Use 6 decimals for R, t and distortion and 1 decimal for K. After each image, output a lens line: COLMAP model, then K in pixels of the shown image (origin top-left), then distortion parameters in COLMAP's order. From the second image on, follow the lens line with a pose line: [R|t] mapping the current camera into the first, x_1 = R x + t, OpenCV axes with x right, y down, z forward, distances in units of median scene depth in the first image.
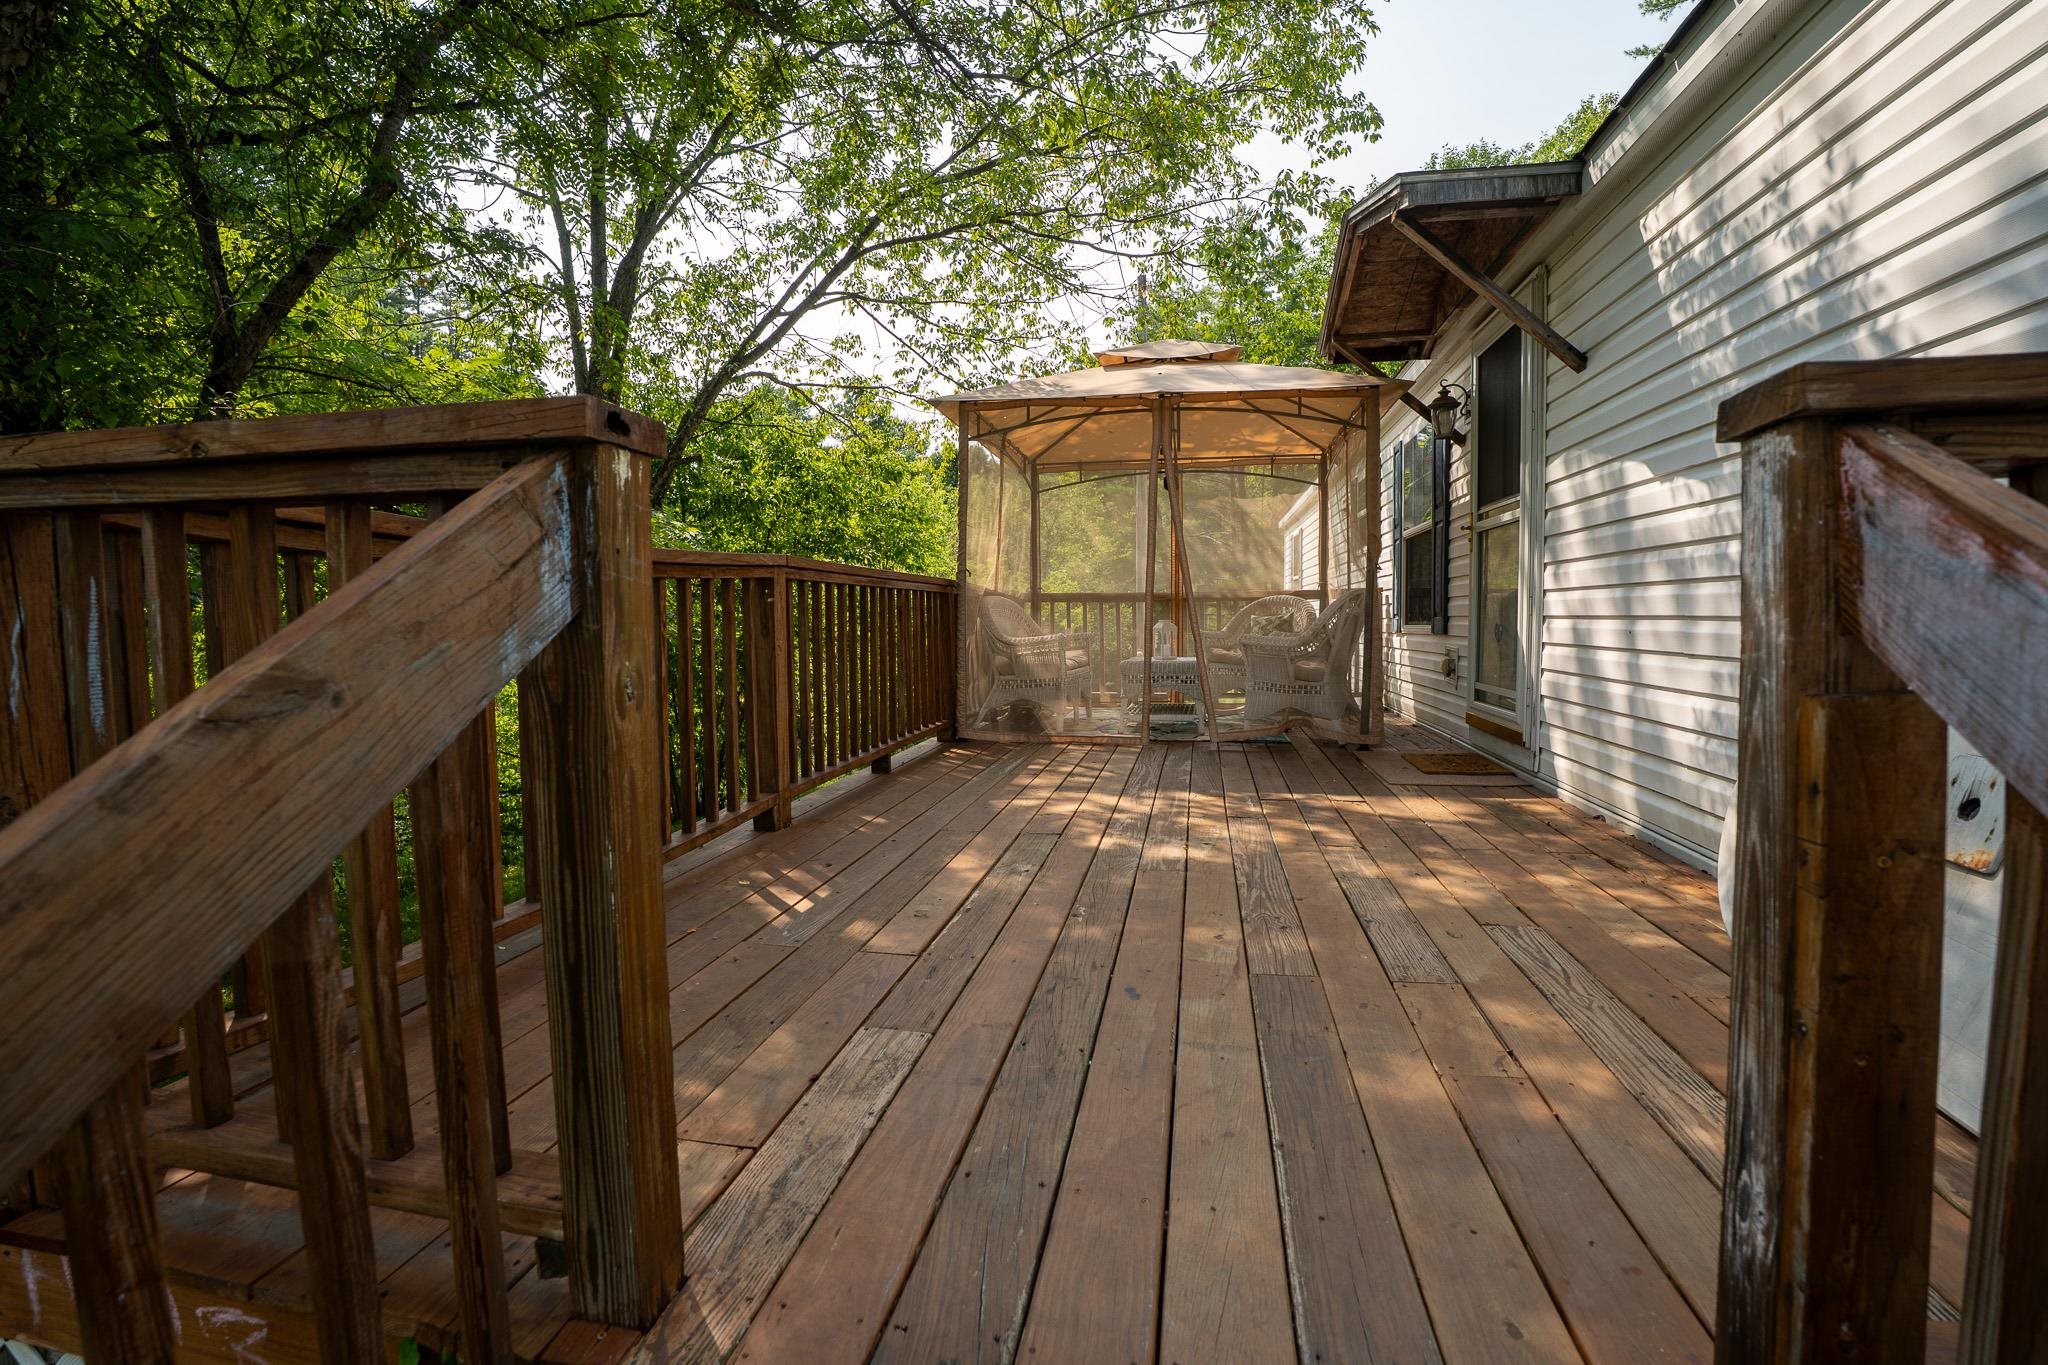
lens RADIAL K [[952.9, 0, 1020.6], [0, 952.9, 683.0], [0, 0, 1]] dist [-0.070046, 0.019789]
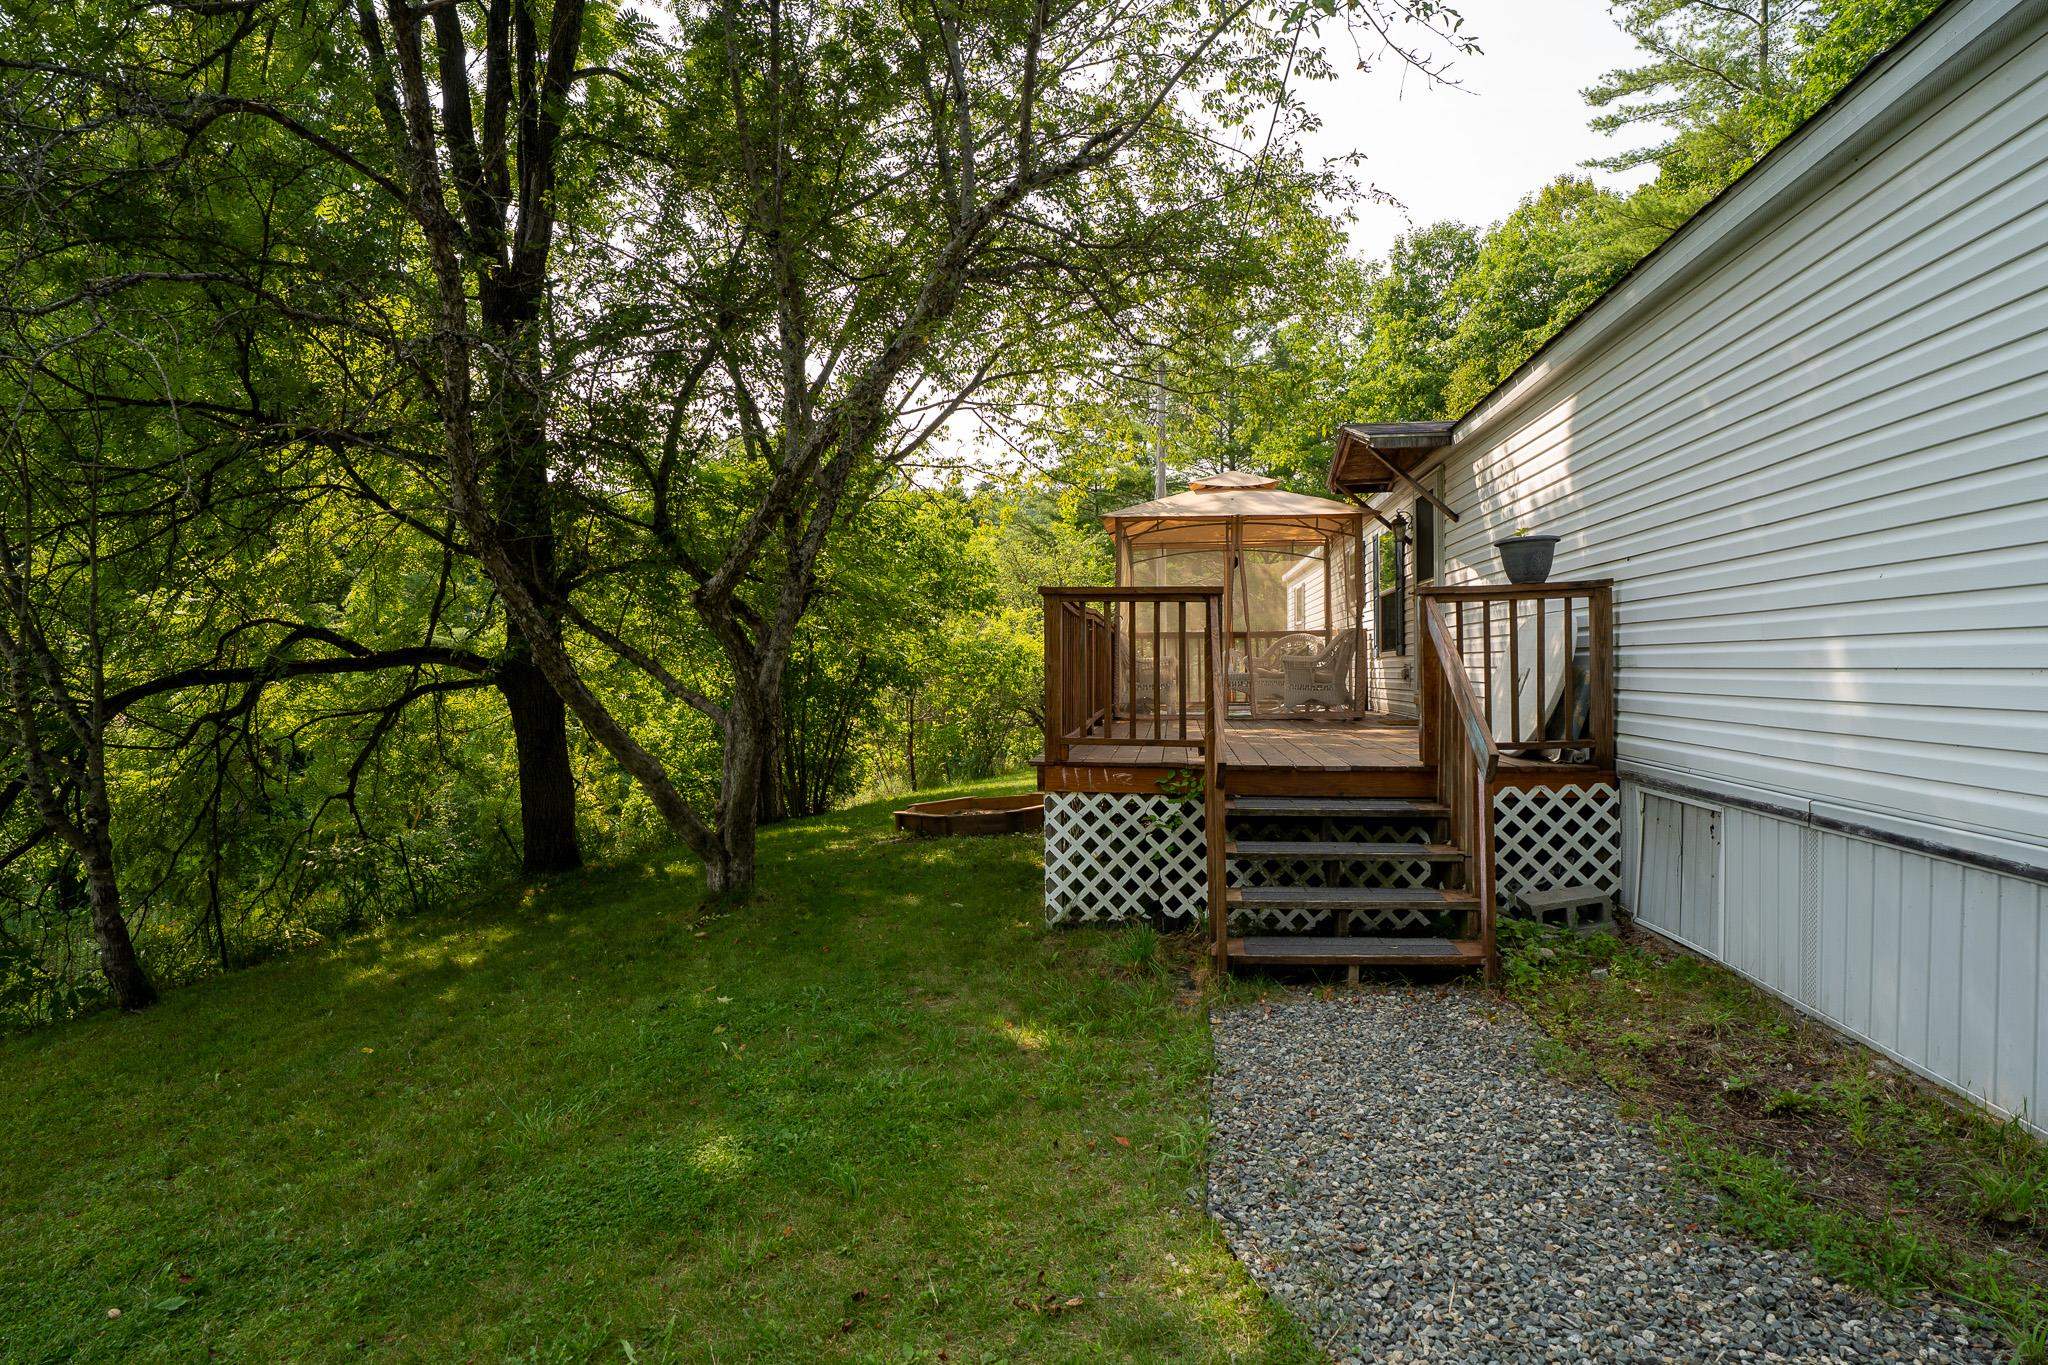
lens RADIAL K [[1072.4, 0, 1021.4], [0, 1072.4, 666.2], [0, 0, 1]] dist [-0.038691, 0.000196]
pose [[0.998978, 0.002267, 0.045144, -0.287984], [0.000871, 0.997592, -0.069356, 0.090552], [-0.045192, 0.069324, 0.996570, -0.791759]]
